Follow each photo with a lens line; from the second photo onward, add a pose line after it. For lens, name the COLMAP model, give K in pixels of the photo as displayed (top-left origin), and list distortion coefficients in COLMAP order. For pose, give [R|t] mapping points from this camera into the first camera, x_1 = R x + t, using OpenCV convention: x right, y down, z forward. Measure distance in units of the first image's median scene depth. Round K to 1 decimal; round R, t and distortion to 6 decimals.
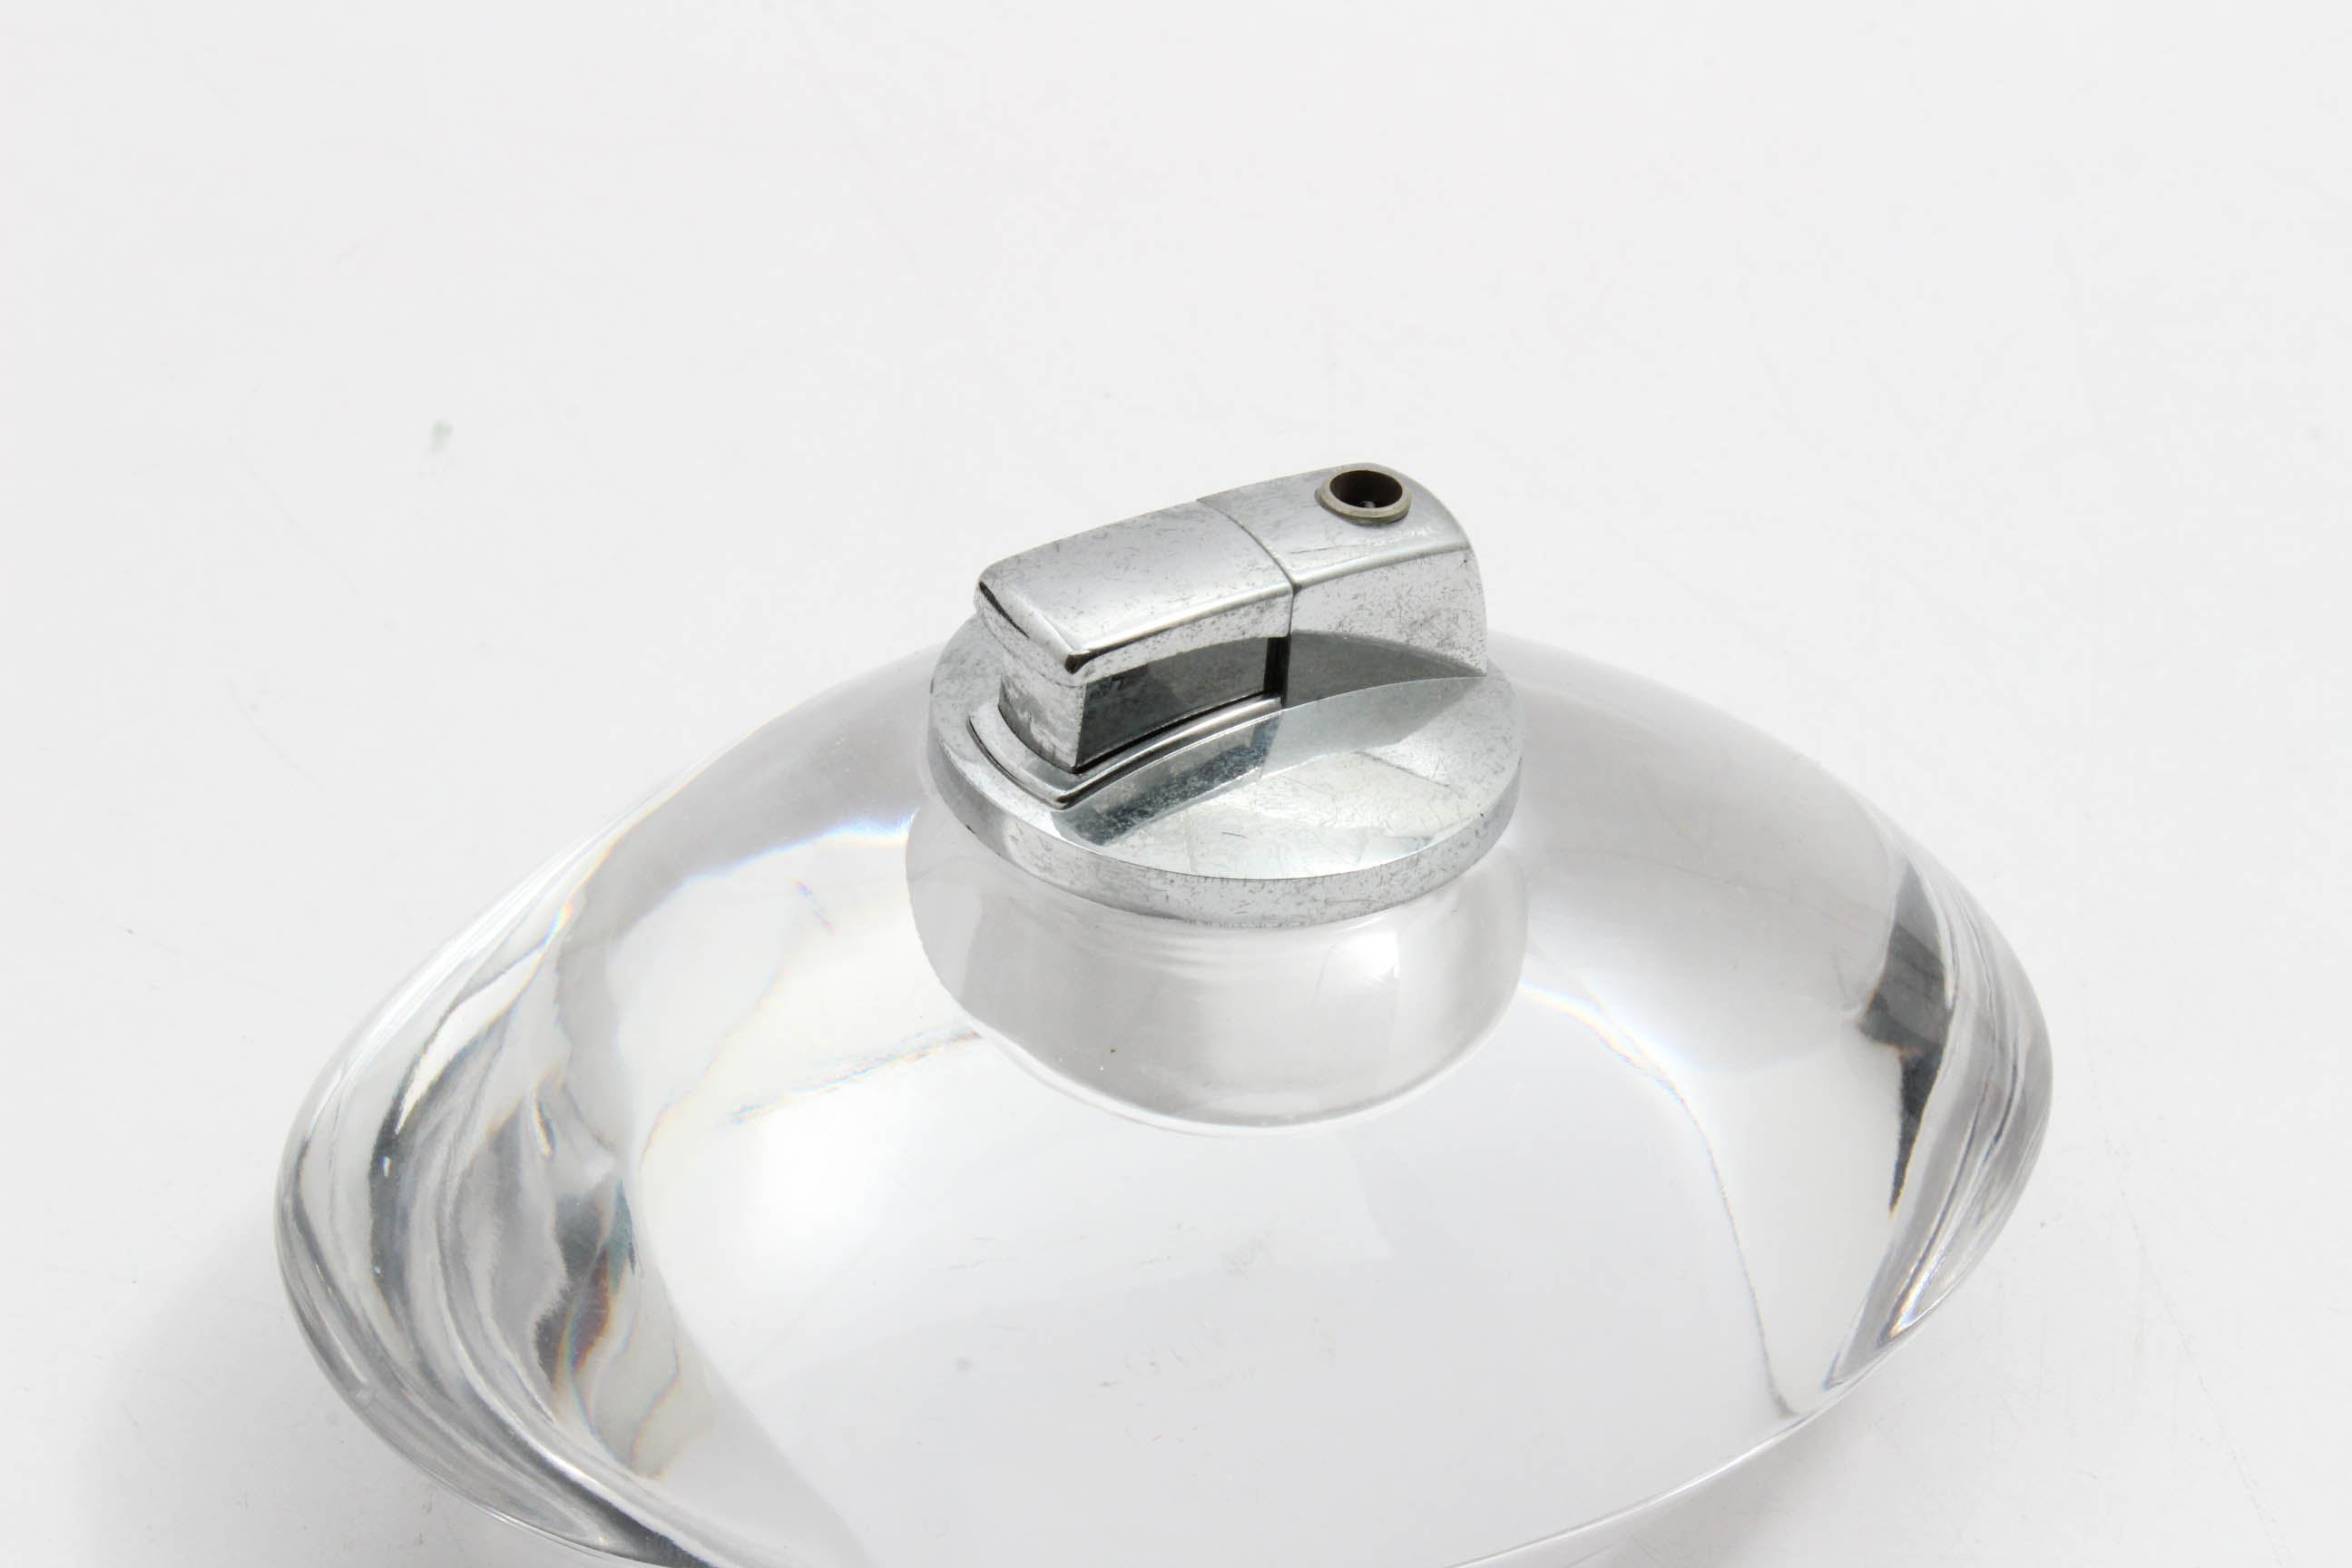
lens RADIAL K [[3790.9, 0, 1176.0], [0, 3790.9, 784.0], [0, 0, 1]] dist [0.187325, 0.071202]
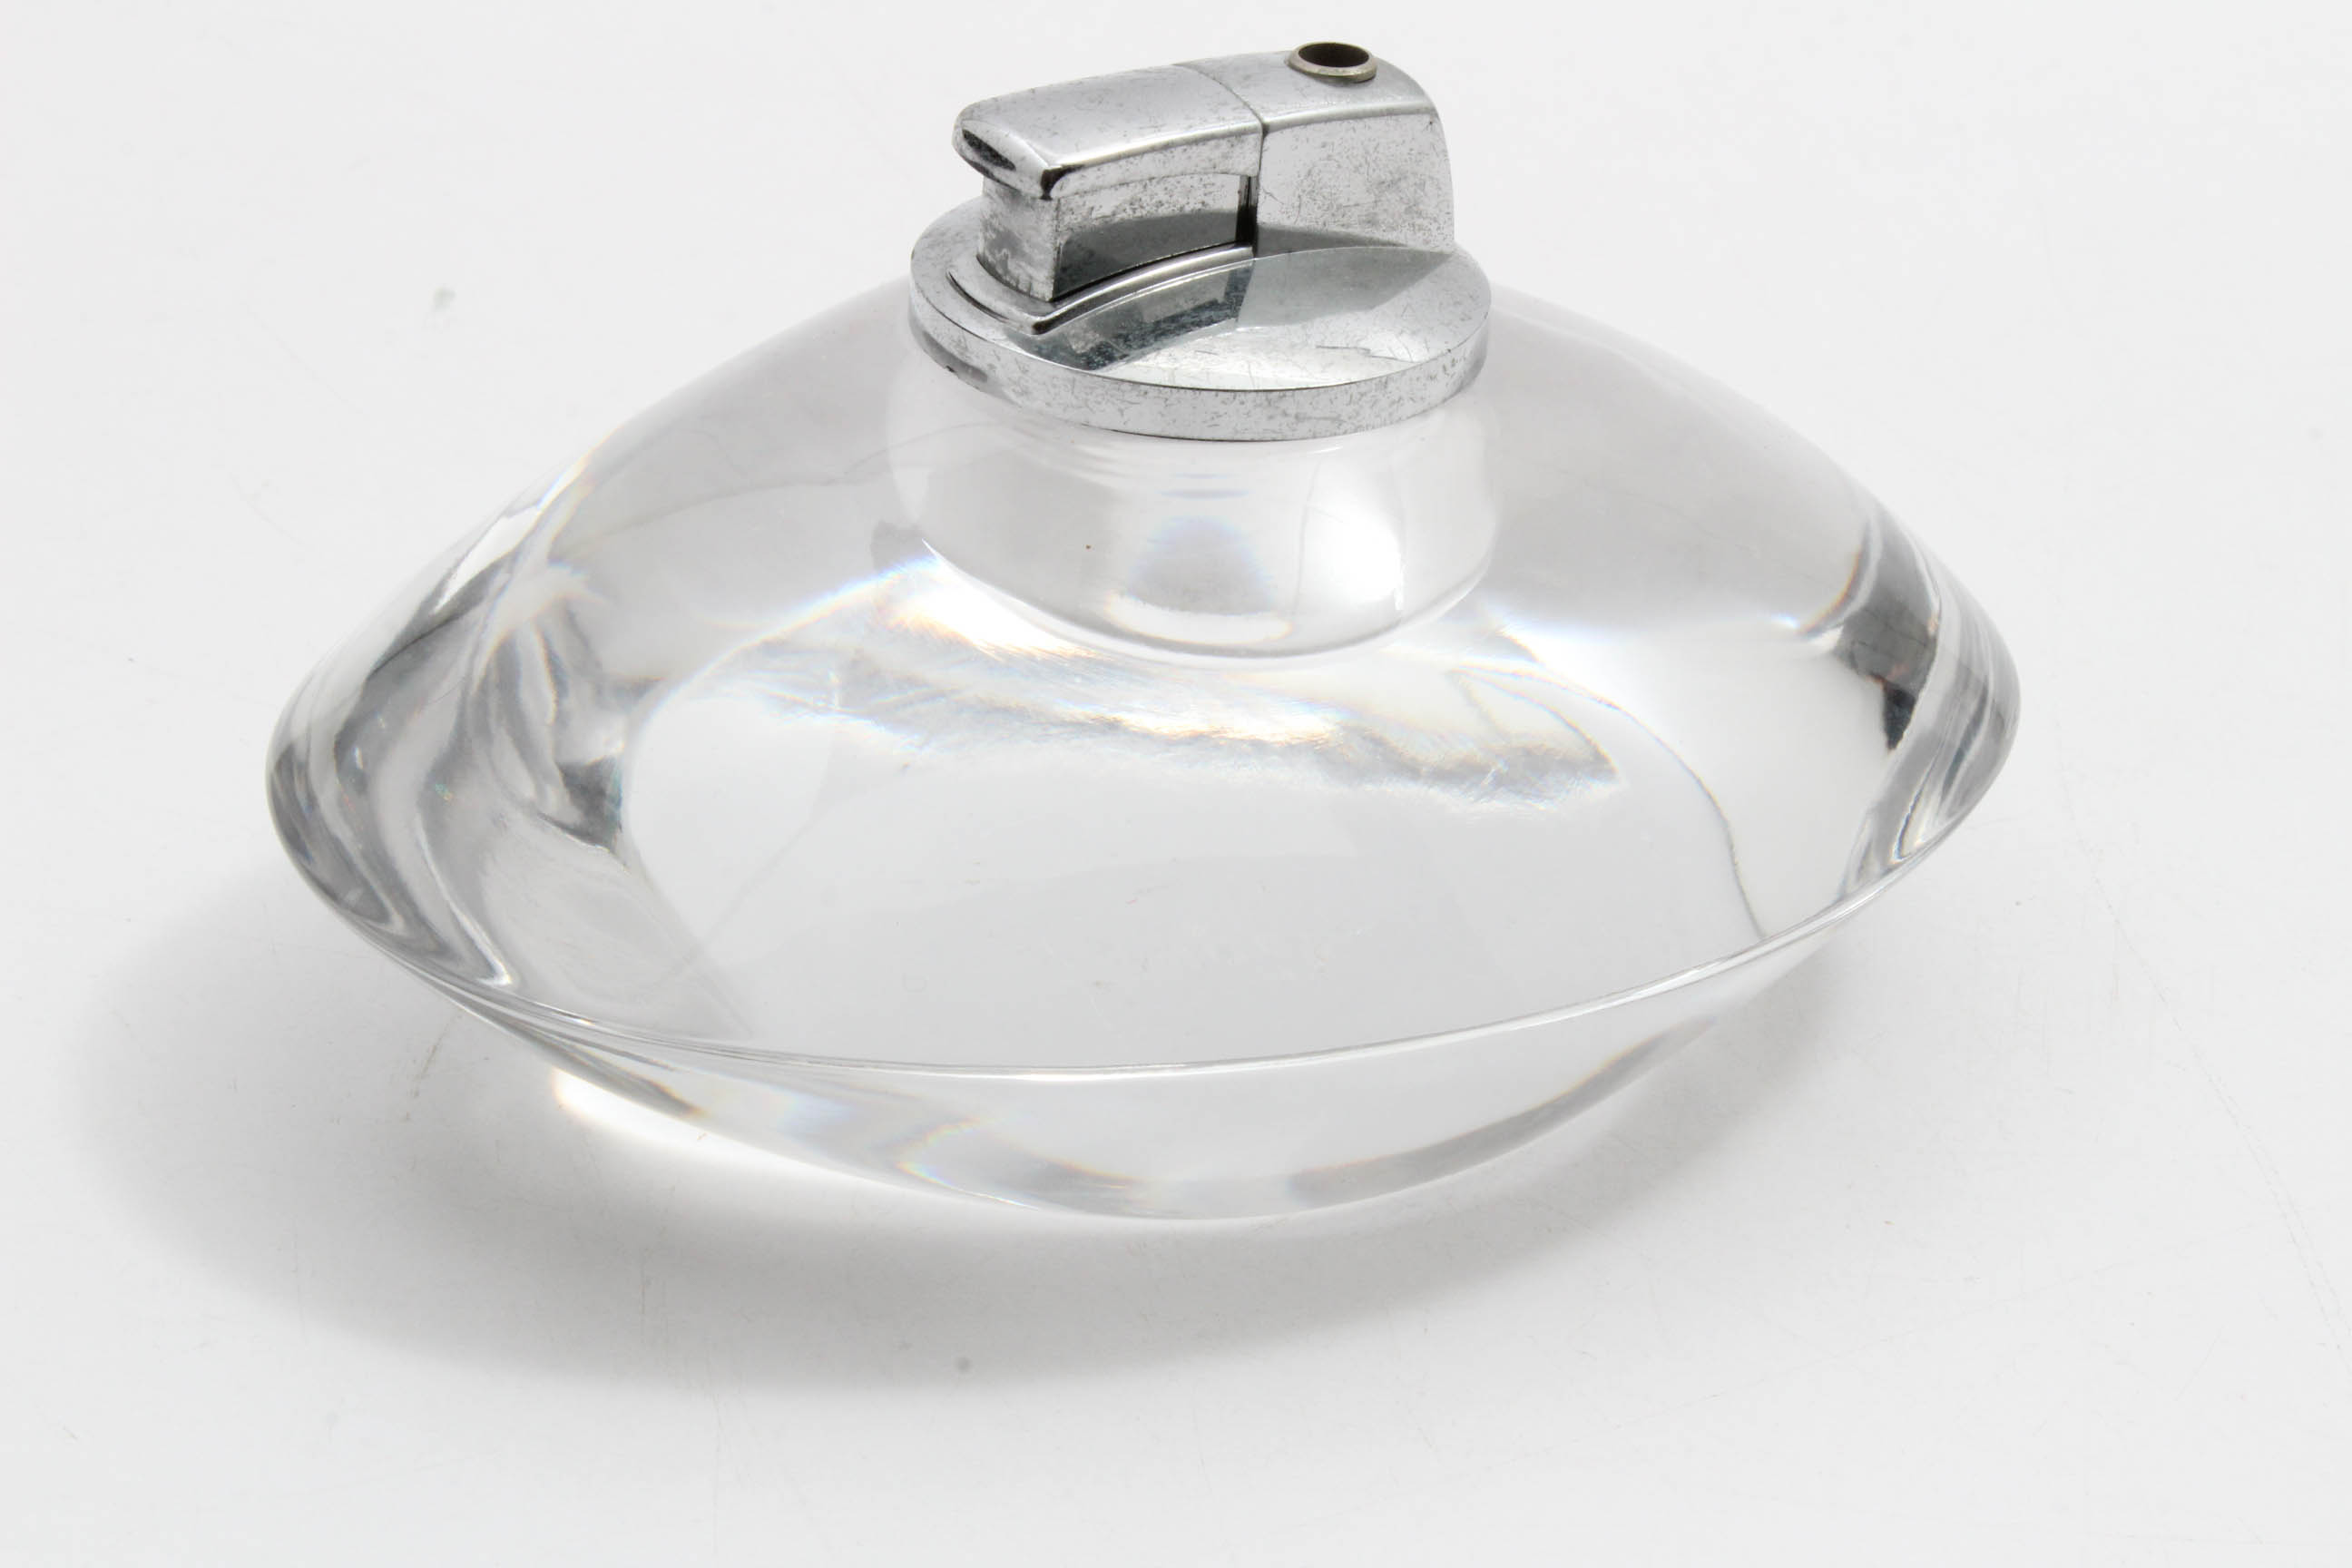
lens RADIAL K [[3790.9, 0, 1176.0], [0, 3790.9, 784.0], [0, 0, 1]] dist [0.187325, 0.071202]
pose [[0.999970, -0.007207, -0.002766, 0.008950], [0.006831, 0.993022, -0.117732, 0.245660], [0.003595, 0.117710, 0.993042, -0.005217]]
